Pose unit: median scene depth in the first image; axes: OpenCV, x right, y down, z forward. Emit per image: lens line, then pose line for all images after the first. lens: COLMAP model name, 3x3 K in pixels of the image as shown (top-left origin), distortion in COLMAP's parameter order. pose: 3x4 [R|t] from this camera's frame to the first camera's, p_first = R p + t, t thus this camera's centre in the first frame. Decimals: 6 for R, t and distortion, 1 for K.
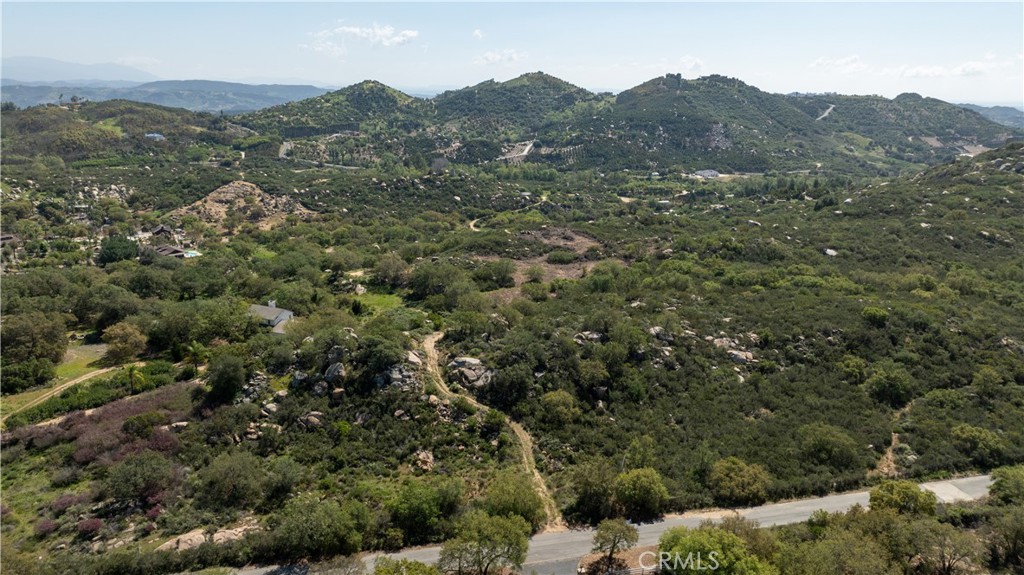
lens RADIAL K [[720.6, 0, 515.8], [0, 720.6, 289.5], [0, 0, 1]] dist [-0.034395, 0.029517]
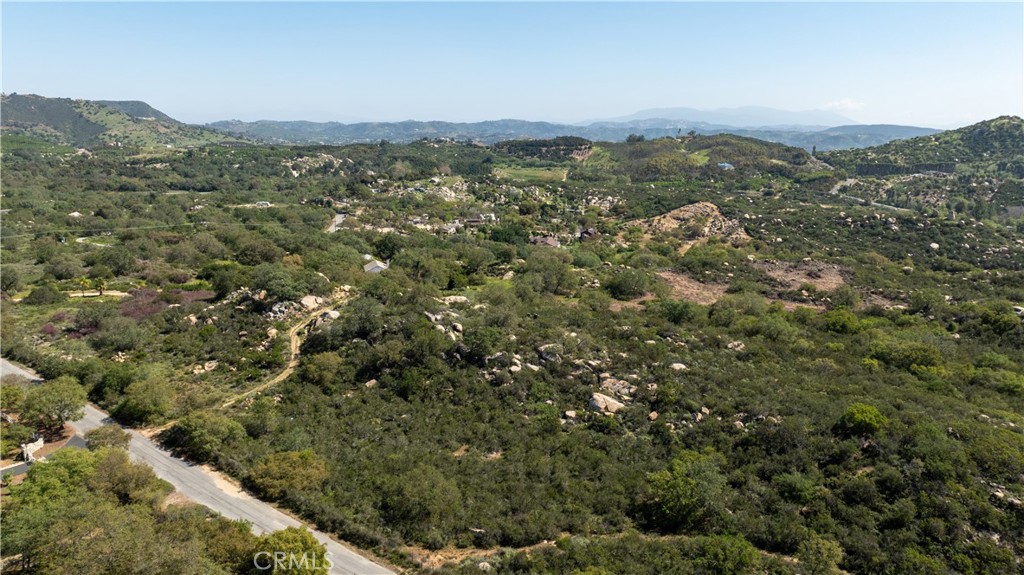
lens RADIAL K [[720.6, 0, 516.0], [0, 720.6, 305.7], [0, 0, 1]] dist [-0.034395, 0.029517]
pose [[0.630163, 0.182399, -0.754735, 0.160323], [-0.212093, 0.975487, 0.058663, -0.005771], [0.746934, 0.123107, 0.653402, 0.090109]]
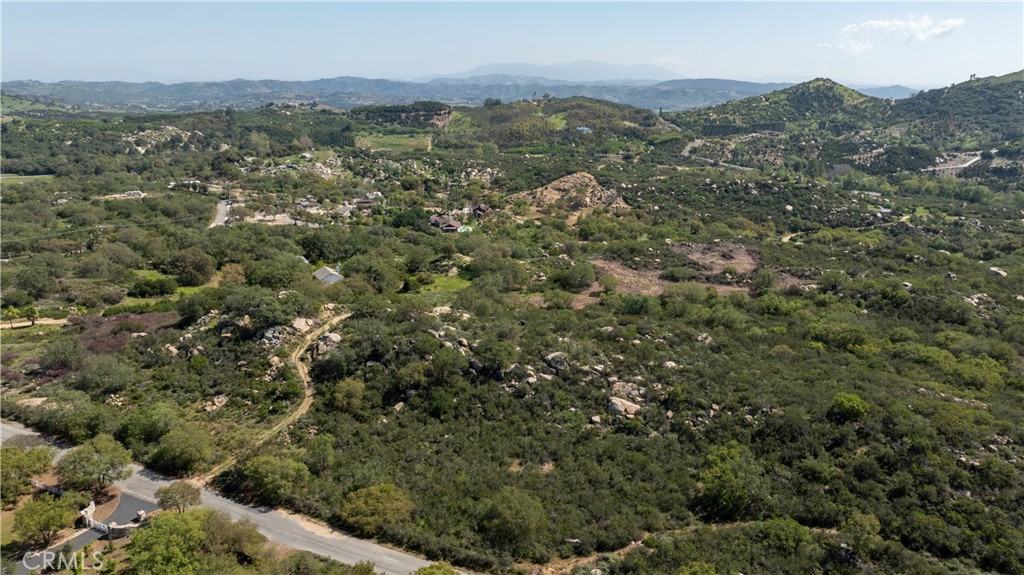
lens RADIAL K [[720.6, 0, 516.8], [0, 720.6, 297.7], [0, 0, 1]] dist [-0.034395, 0.029517]
pose [[0.782707, 0.168083, -0.599265, 0.140776], [-0.160695, 0.984773, 0.066325, -0.013517], [0.601288, 0.044385, 0.797799, 0.052855]]
